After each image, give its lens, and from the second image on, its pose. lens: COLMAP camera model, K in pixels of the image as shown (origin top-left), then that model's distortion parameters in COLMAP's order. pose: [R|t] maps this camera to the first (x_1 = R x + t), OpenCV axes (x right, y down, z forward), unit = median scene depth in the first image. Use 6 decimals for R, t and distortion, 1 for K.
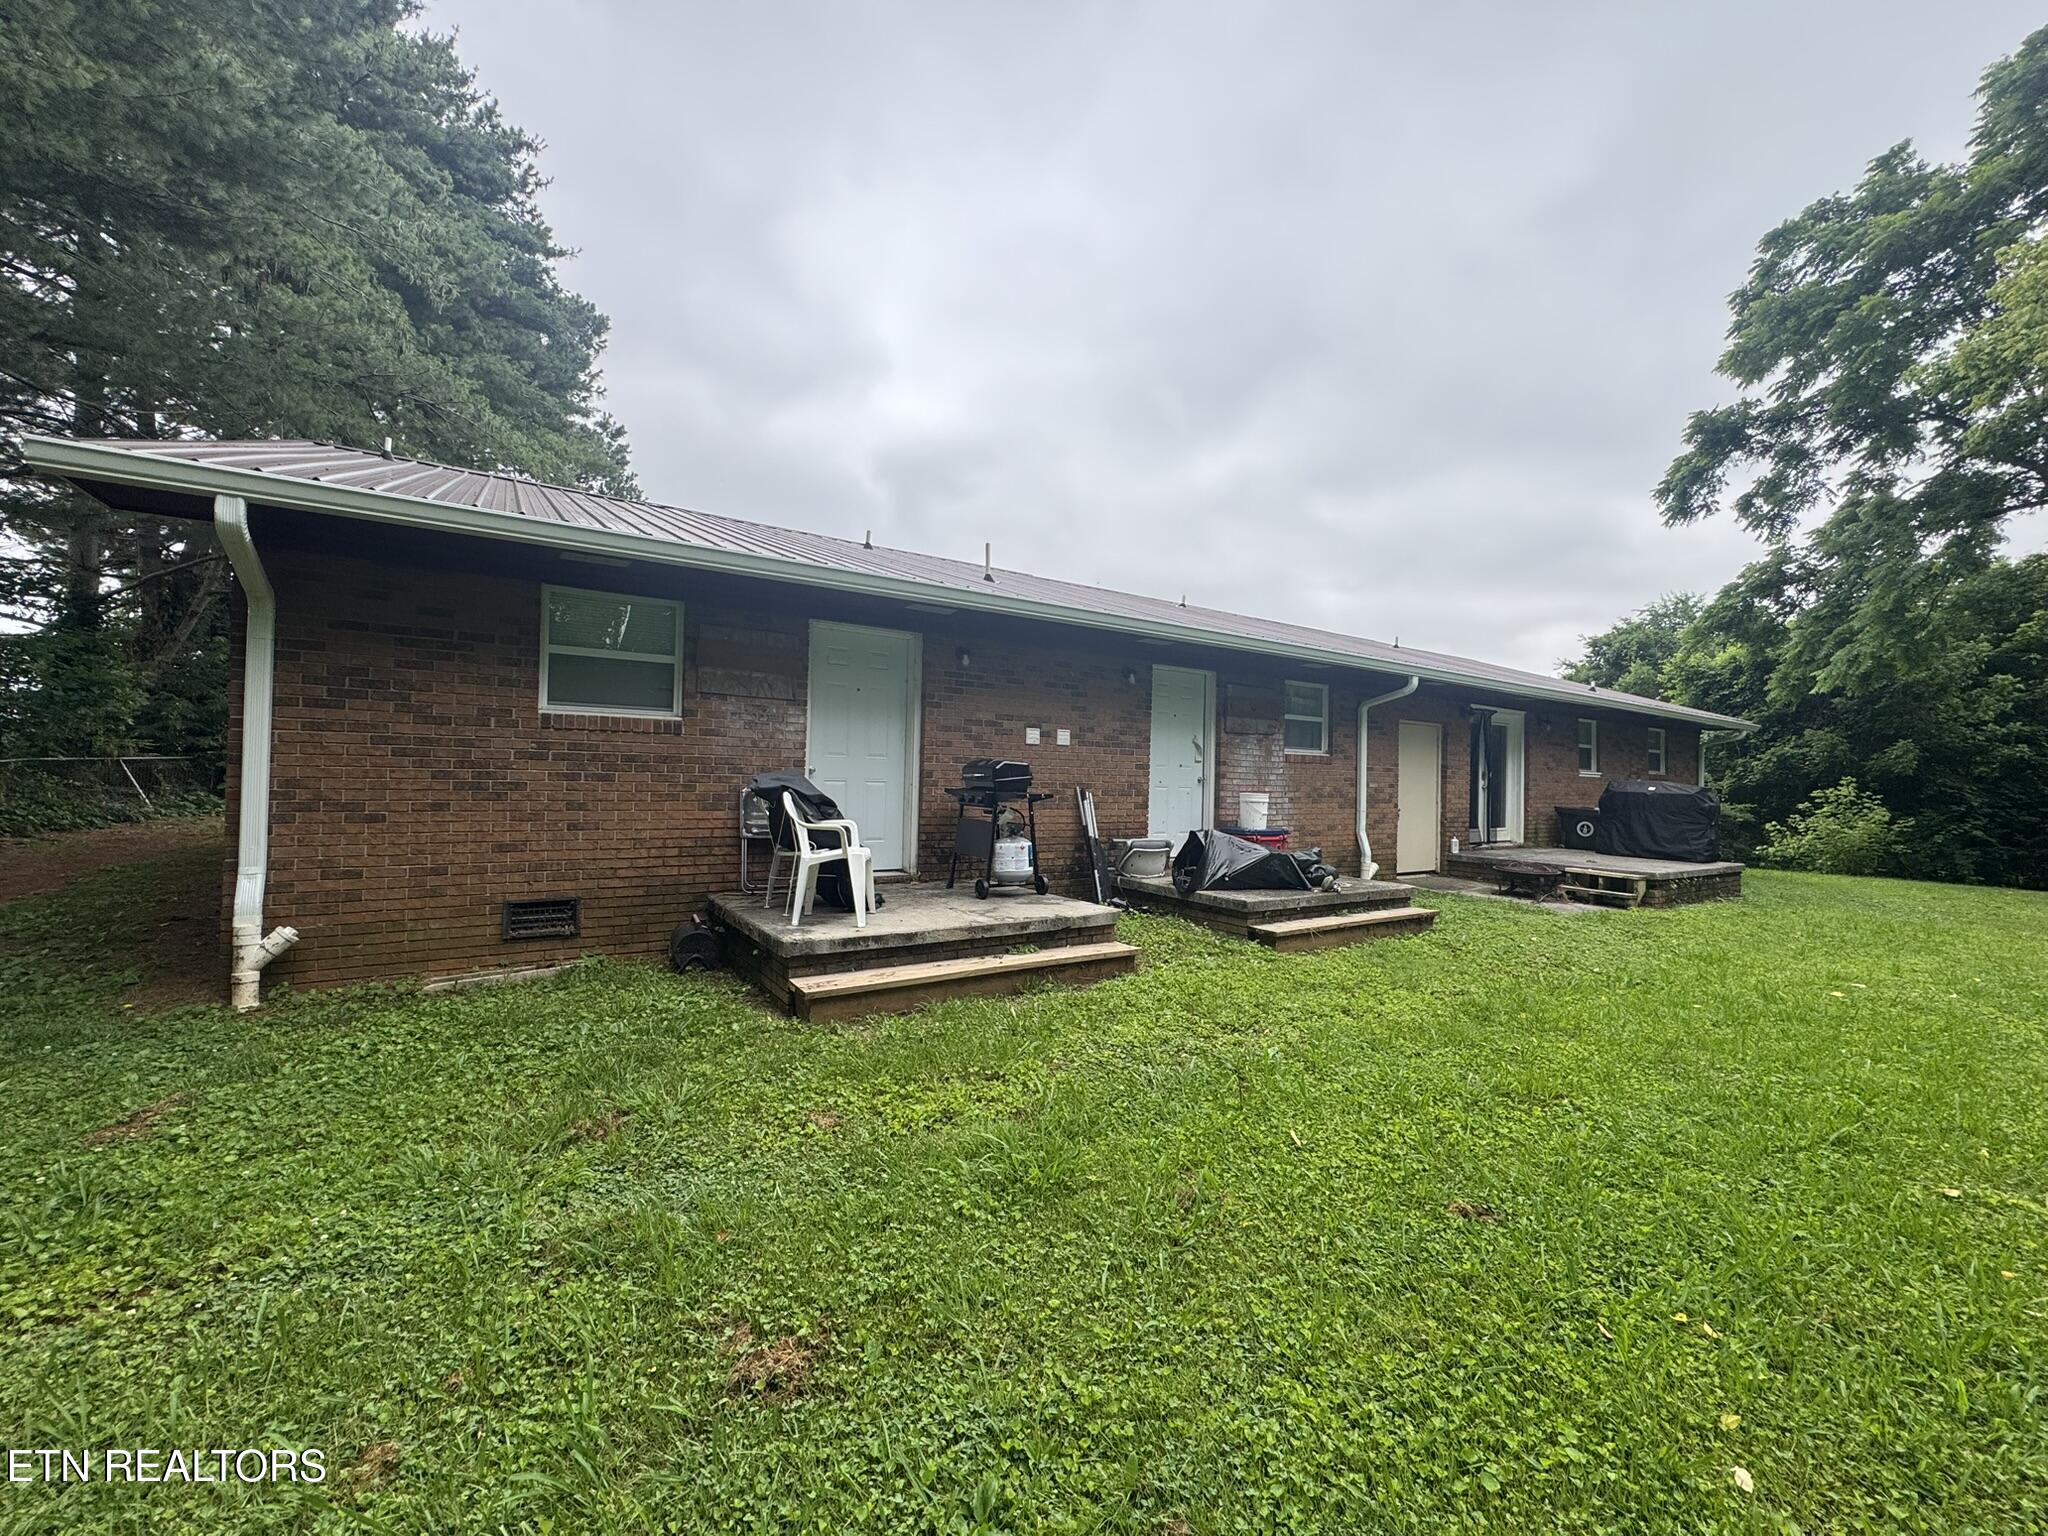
lens RADIAL K [[880.7, 0, 1024.7], [0, 880.7, 769.6], [0, 0, 1]] dist [-0.001881, -0.000045]
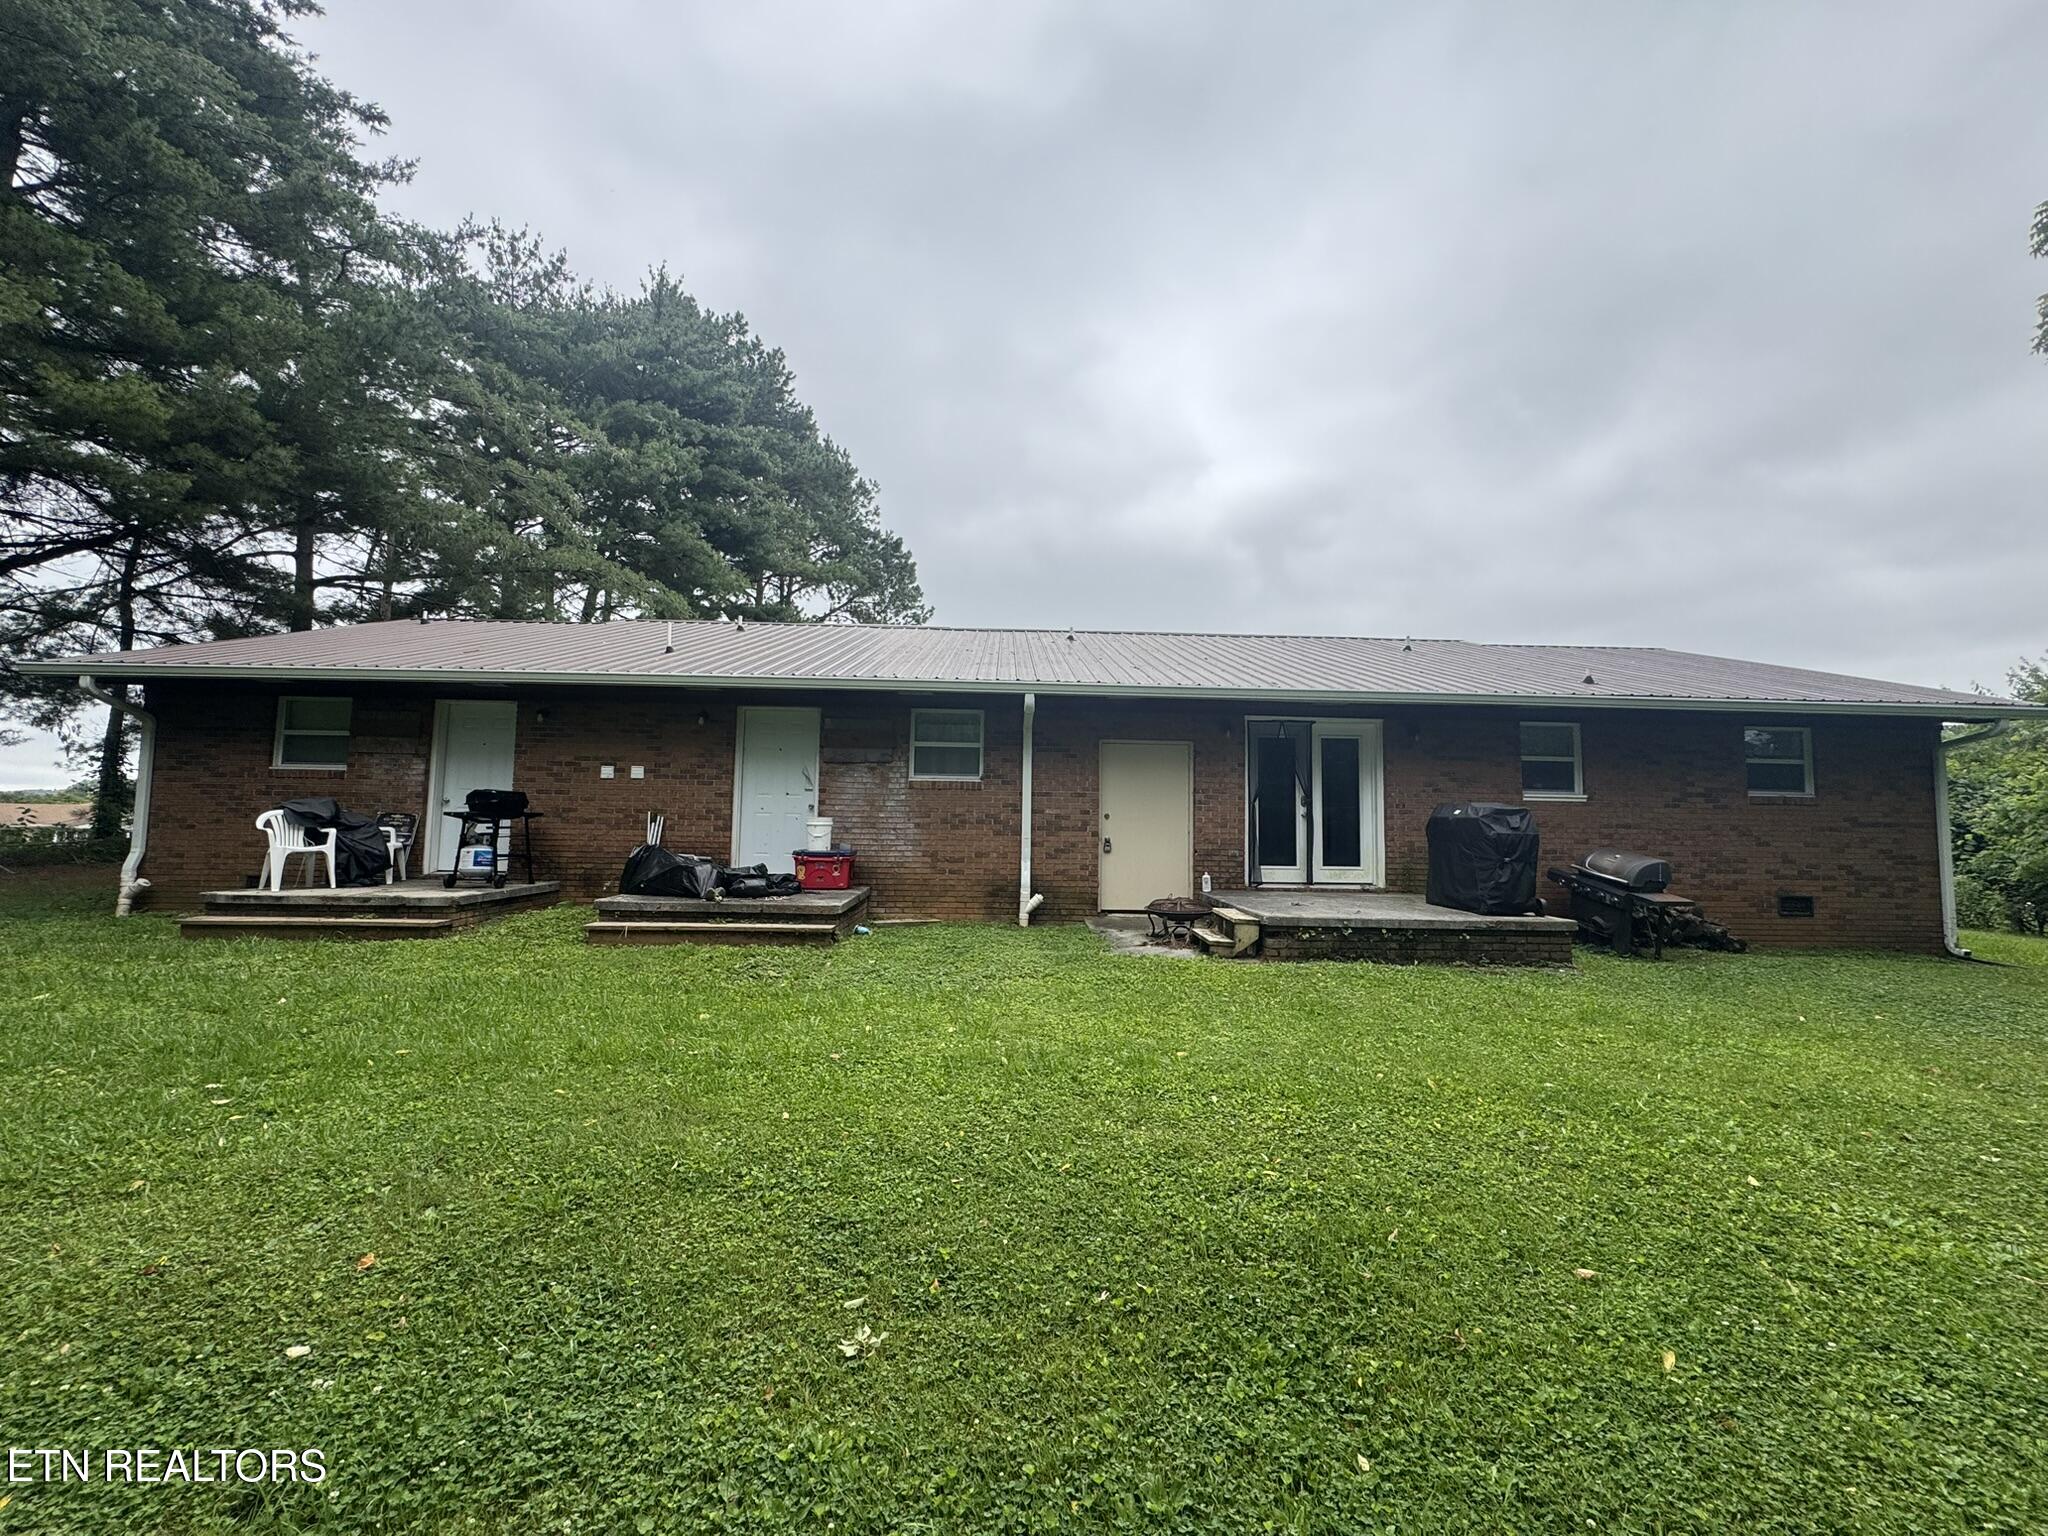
lens RADIAL K [[819.3, 0, 1025.0], [0, 819.3, 766.6], [0, 0, 1]] dist [-0.000788, -0.000085]
pose [[0.826341, -0.052113, -0.560754, 1.158210], [0.007616, 0.996653, -0.081398, 0.054885], [0.563119, 0.062992, 0.823971, 0.349580]]
